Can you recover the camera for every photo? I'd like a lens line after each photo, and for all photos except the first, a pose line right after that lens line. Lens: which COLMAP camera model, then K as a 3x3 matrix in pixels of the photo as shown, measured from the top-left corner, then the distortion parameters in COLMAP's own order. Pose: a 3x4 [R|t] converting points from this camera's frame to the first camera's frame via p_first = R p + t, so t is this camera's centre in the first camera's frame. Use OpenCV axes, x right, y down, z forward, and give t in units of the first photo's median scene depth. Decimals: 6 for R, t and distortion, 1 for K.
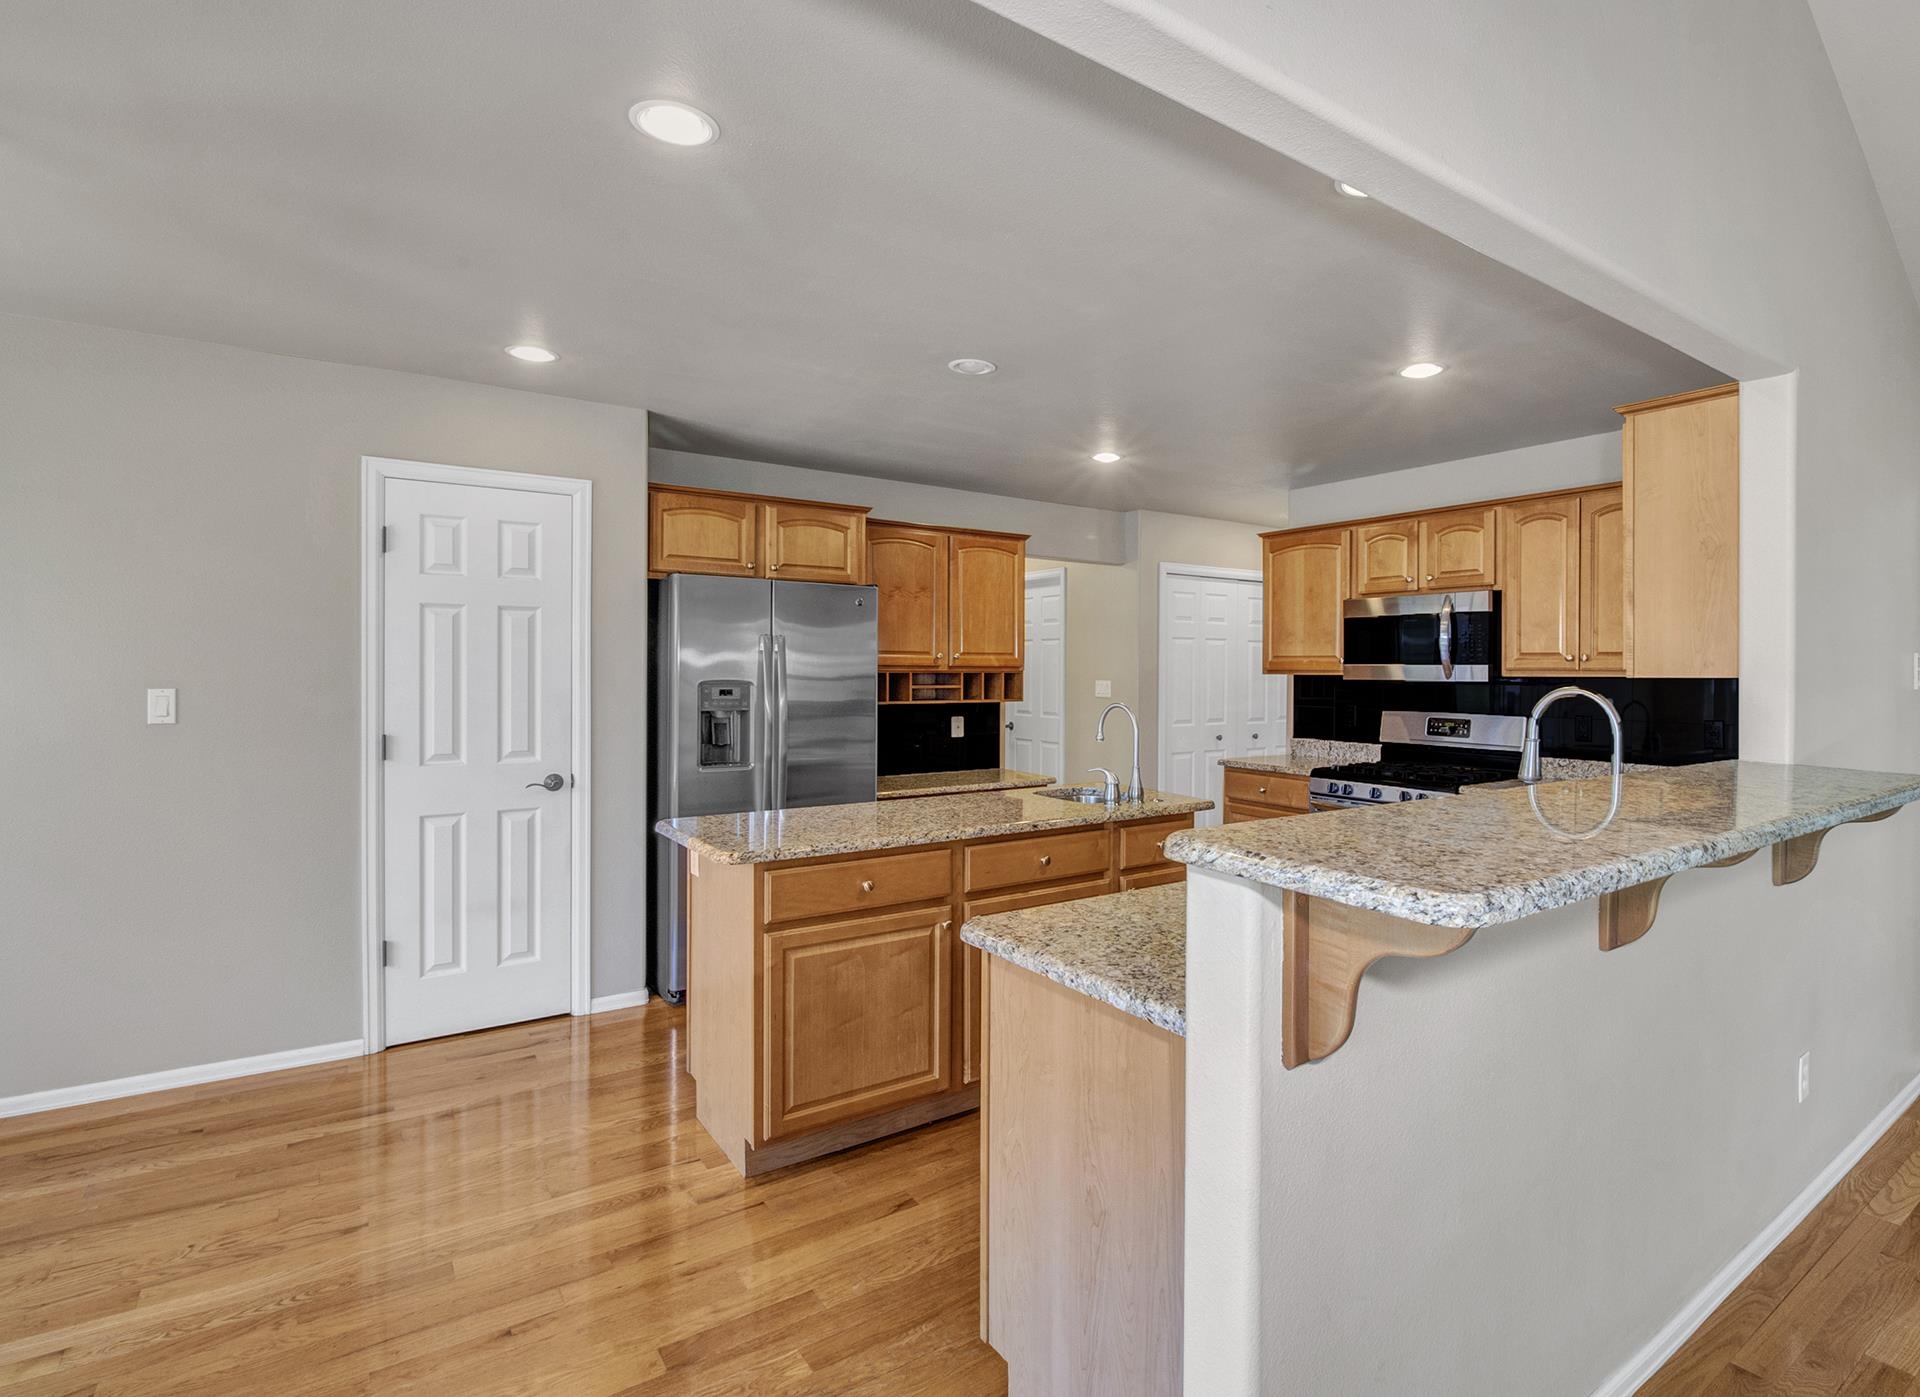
lens RADIAL K [[904.8, 0, 965.1], [0, 904.8, 687.9], [0, 0, 1]] dist [0.000149, -0.000077]
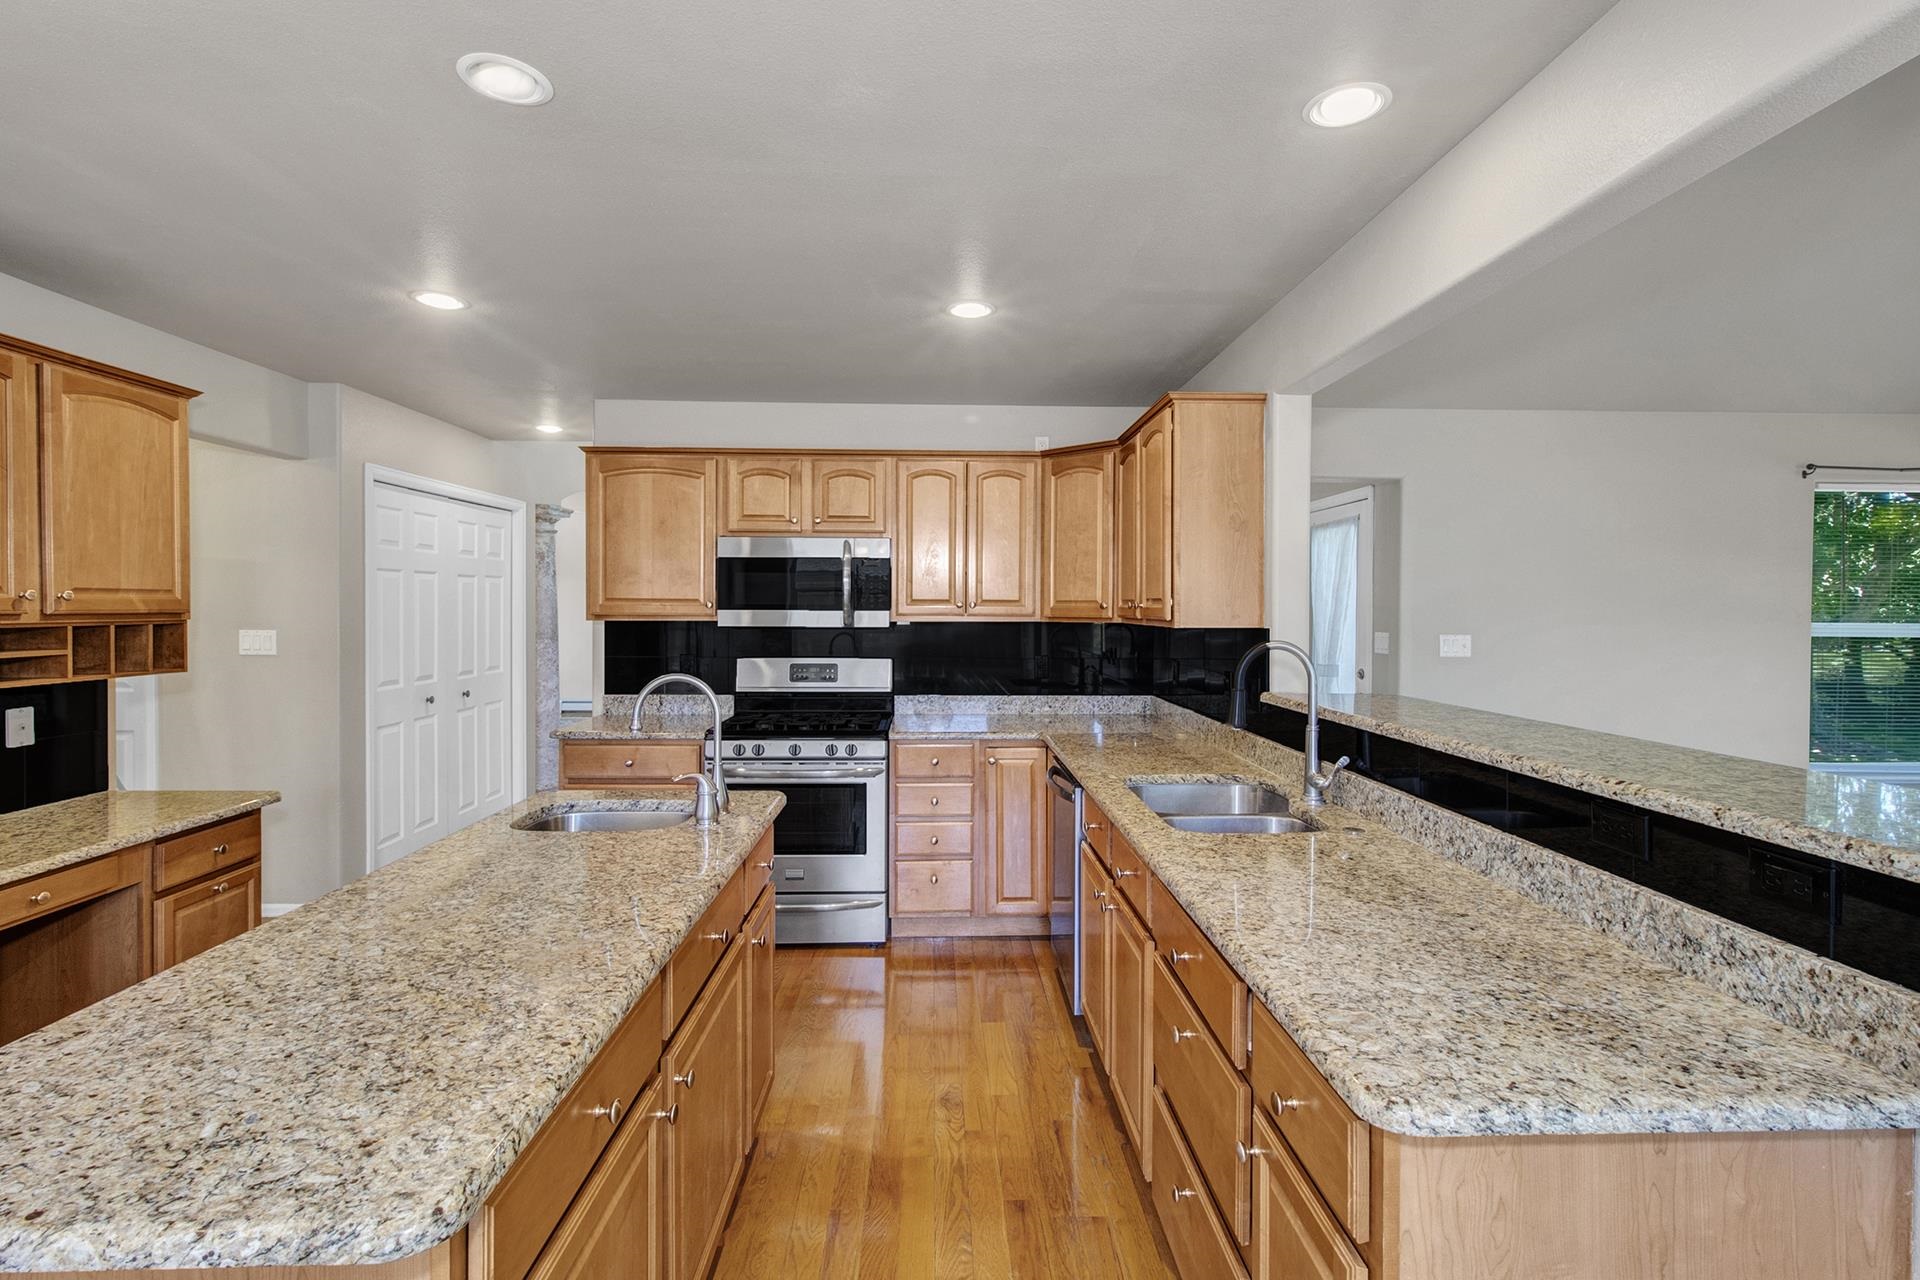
lens RADIAL K [[904.3, 0, 960.3], [0, 904.3, 621.2], [0, 0, 1]] dist [0.000683, -0.001176]
pose [[0.526822, -0.016759, 0.849810, -0.207103], [0.017627, 0.999806, 0.008790, -0.017160], [-0.849793, 0.010349, 0.527015, 0.314214]]
